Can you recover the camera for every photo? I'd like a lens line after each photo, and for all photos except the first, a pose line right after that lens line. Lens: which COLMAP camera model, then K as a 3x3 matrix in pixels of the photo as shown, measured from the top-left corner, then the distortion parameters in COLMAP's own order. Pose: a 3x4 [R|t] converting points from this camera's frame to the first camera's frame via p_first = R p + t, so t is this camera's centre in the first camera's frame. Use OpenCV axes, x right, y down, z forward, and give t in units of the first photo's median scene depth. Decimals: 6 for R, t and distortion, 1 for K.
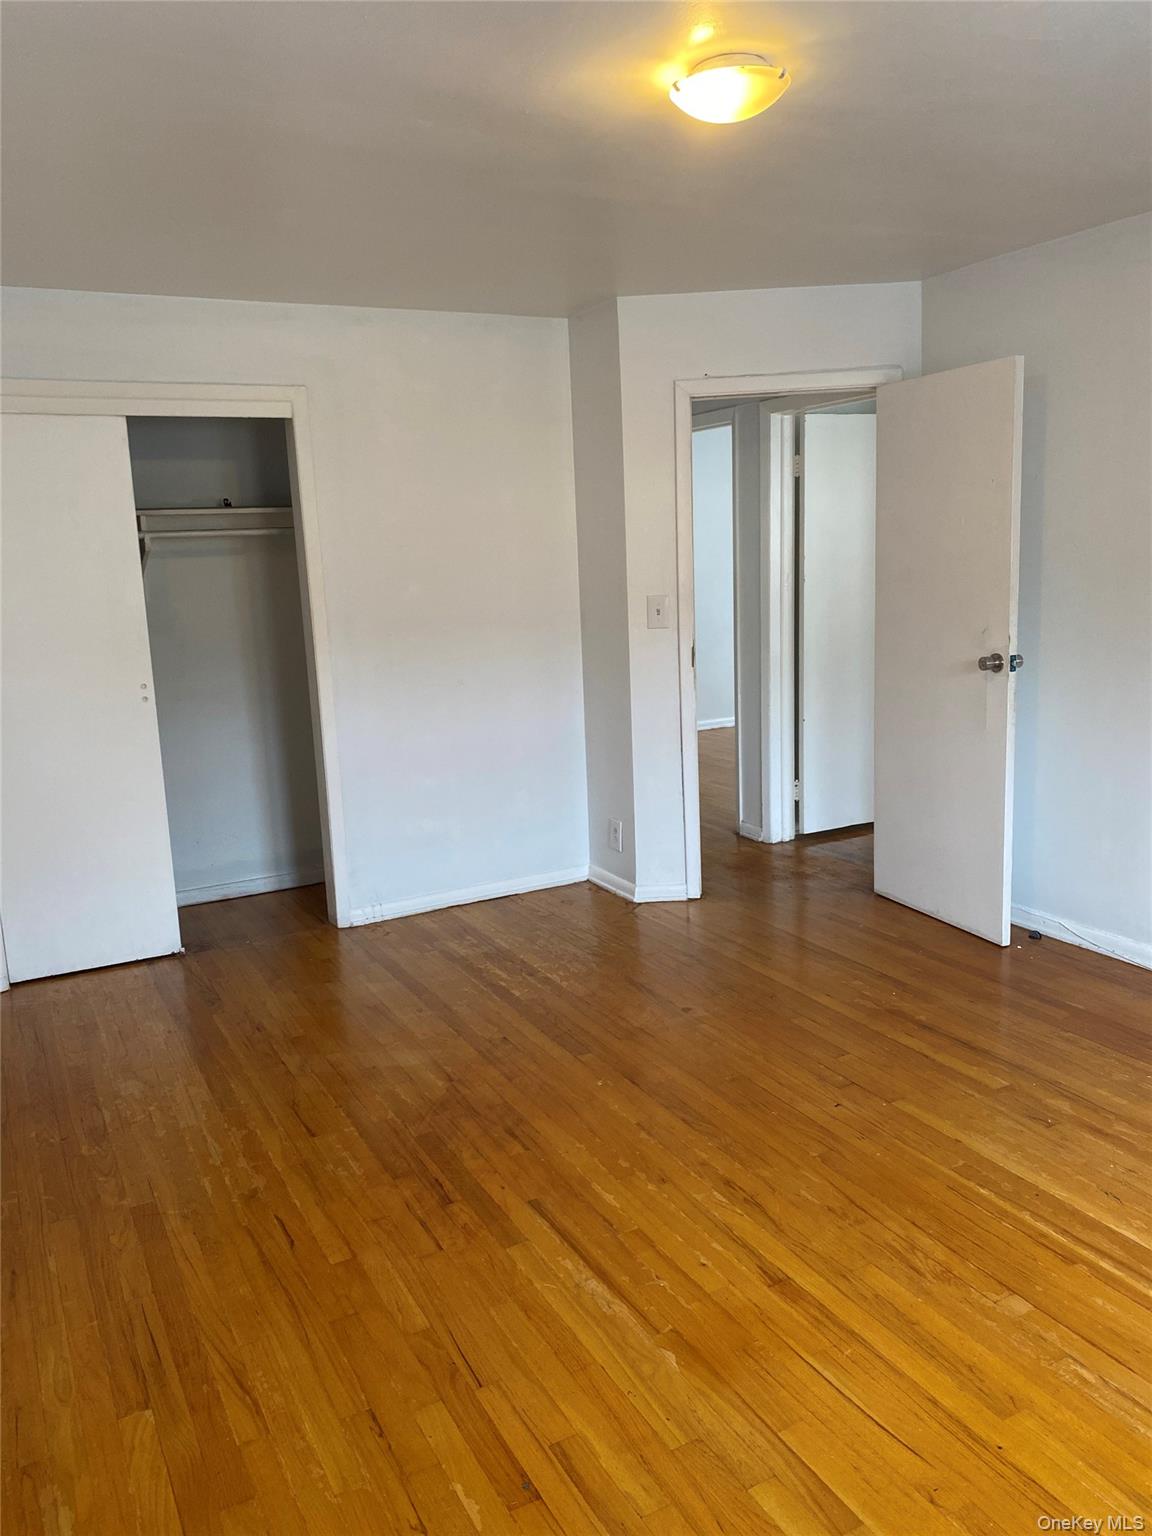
lens RADIAL K [[1156.6, 0, 576.0], [0, 1156.6, 768.2], [0, 0, 1]] dist [0.005383, -0.001091]
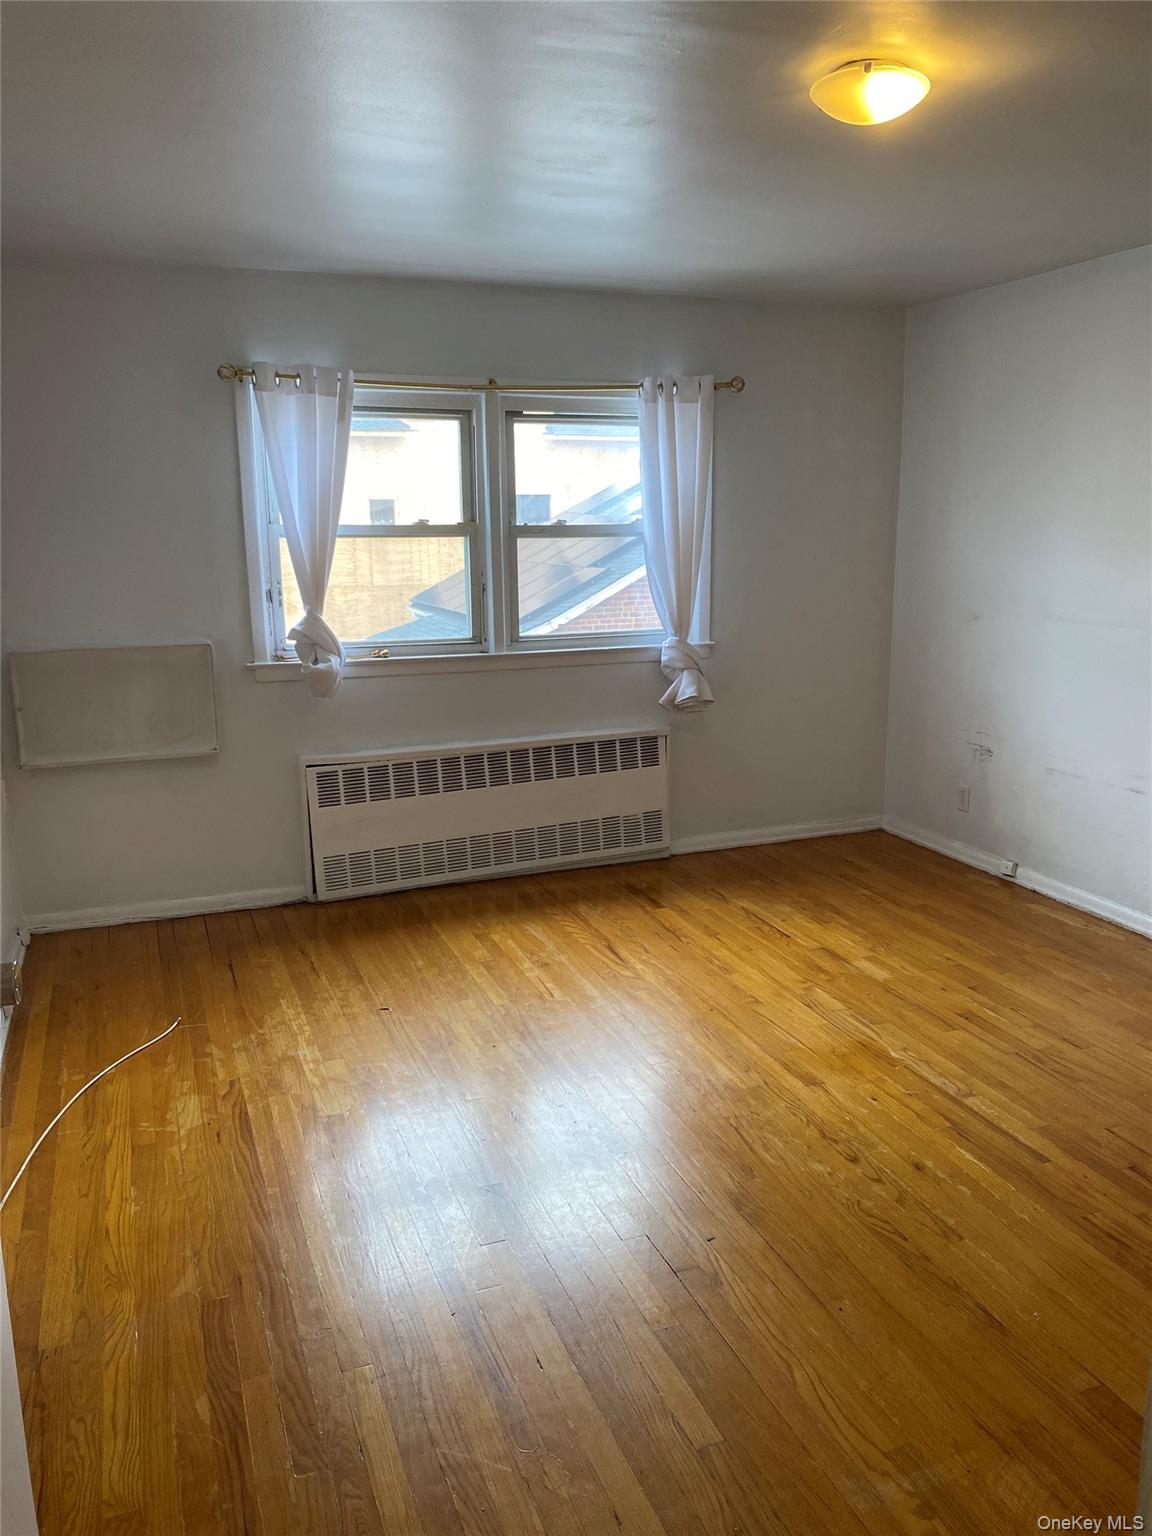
lens RADIAL K [[1156.6, 0, 574.6], [0, 1156.6, 763.5], [0, 0, 1]] dist [0.005383, -0.001091]
pose [[-0.991123, 0.027732, 0.130023, 0.247038], [0.076518, 0.918769, 0.387309, -0.402035], [-0.108720, 0.393820, -0.912735, 1.948744]]
